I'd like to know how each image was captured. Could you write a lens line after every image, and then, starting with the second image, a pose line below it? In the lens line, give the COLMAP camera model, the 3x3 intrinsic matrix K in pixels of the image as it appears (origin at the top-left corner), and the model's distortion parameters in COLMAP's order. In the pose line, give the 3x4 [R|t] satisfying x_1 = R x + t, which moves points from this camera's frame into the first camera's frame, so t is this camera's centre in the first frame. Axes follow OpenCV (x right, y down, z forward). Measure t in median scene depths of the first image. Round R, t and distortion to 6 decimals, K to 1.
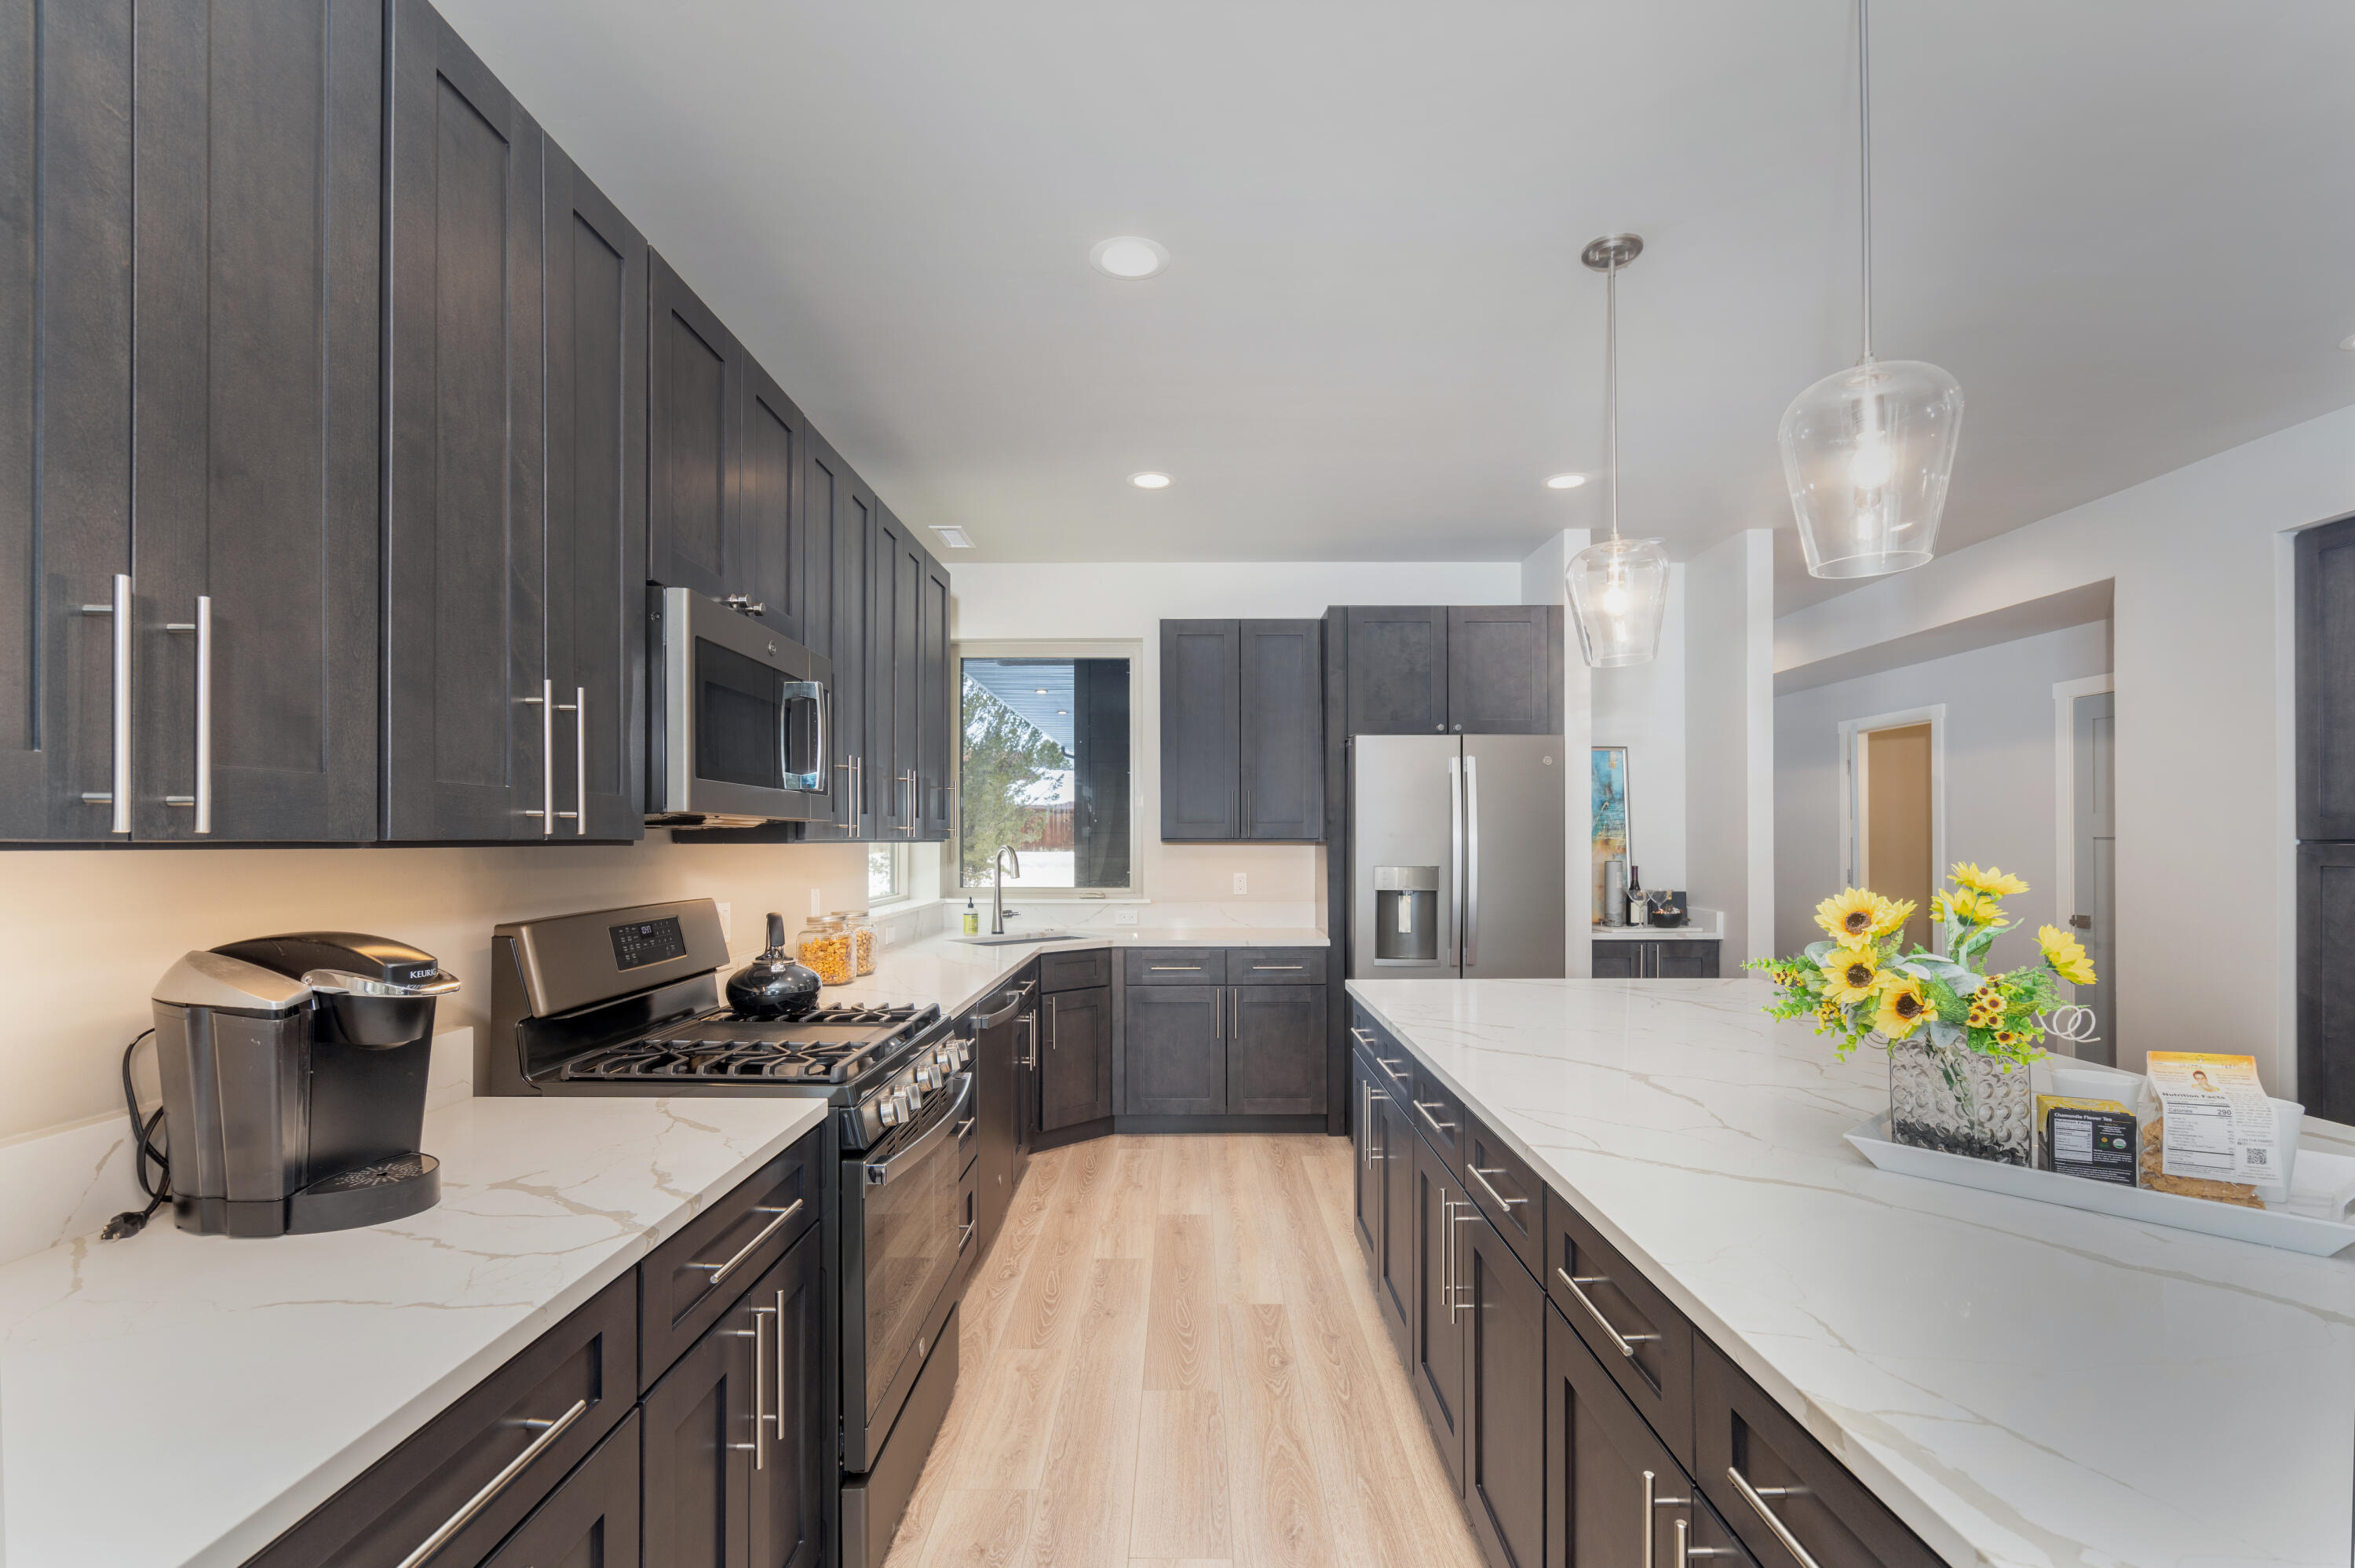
lens RADIAL K [[1080.8, 0, 1187.5], [0, 1080.8, 835.6], [0, 0, 1]] dist [0.000327, 0.000112]
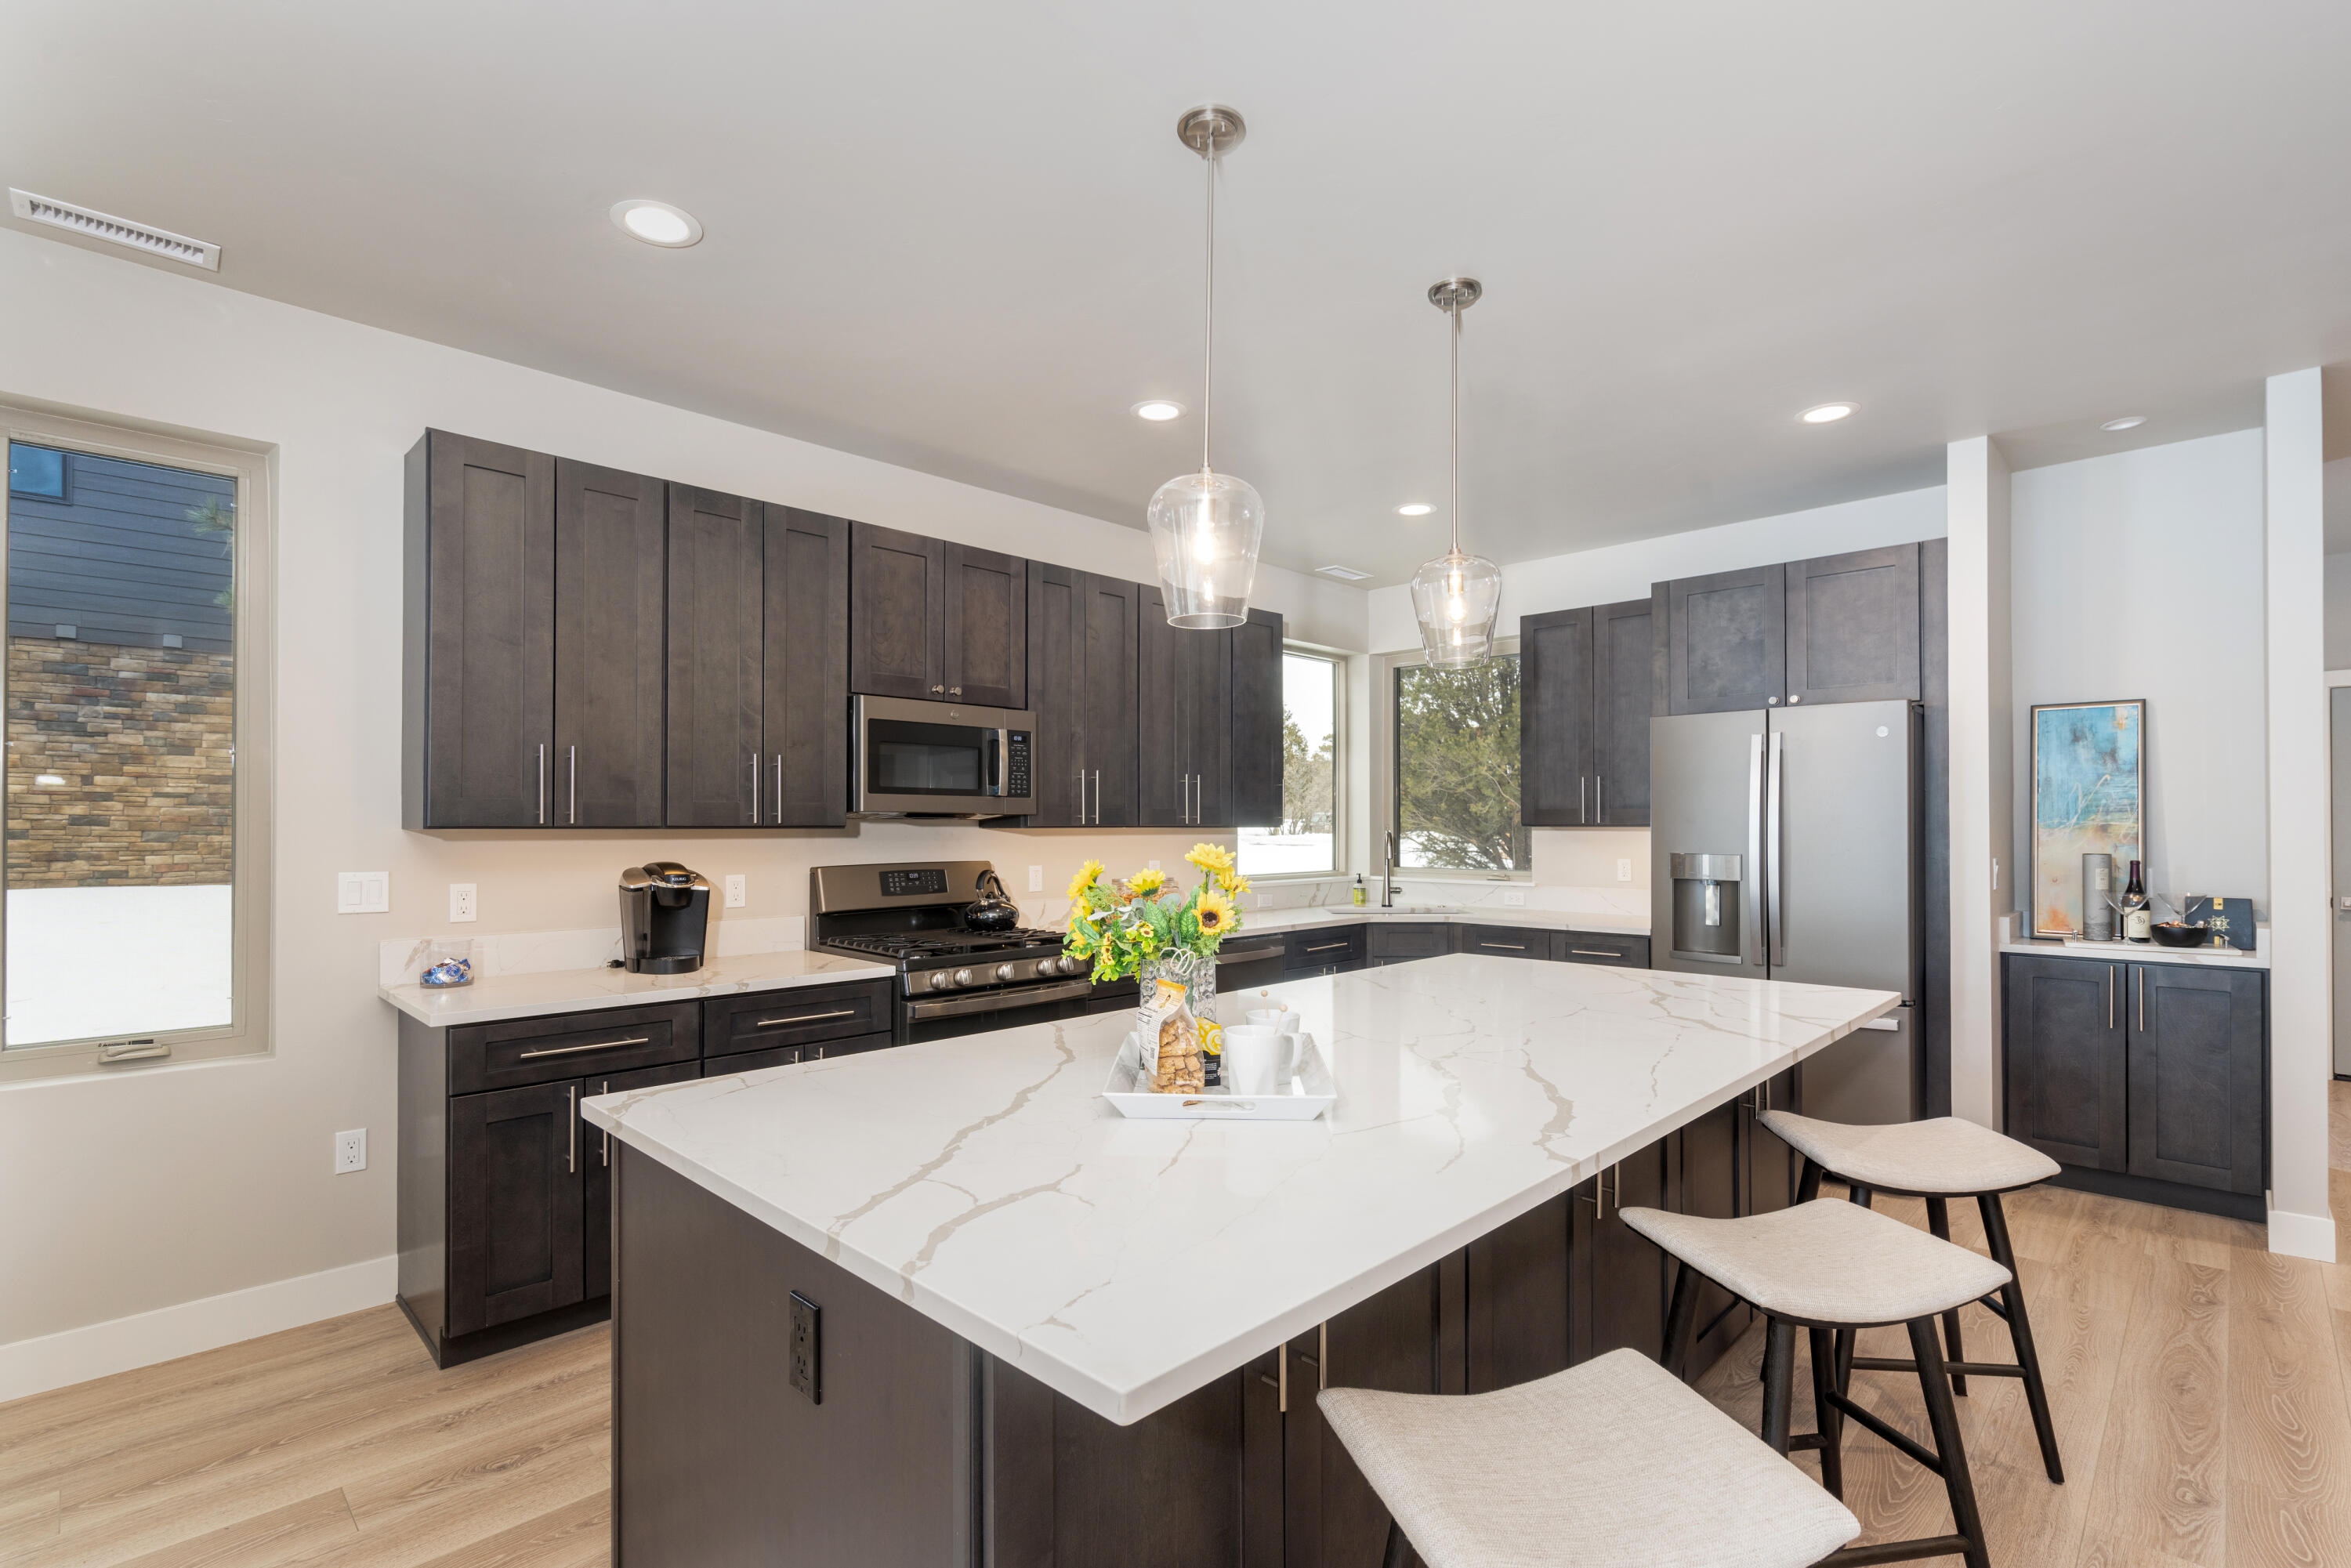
lens RADIAL K [[1095.5, 0, 1168.0], [0, 1095.5, 816.4], [0, 0, 1]] dist [0.000851, 0.000431]
pose [[0.712201, -0.005927, -0.701951, 0.513541], [0.003418, 0.999982, -0.004976, -0.000849], [0.701967, 0.001145, 0.712208, -0.000597]]
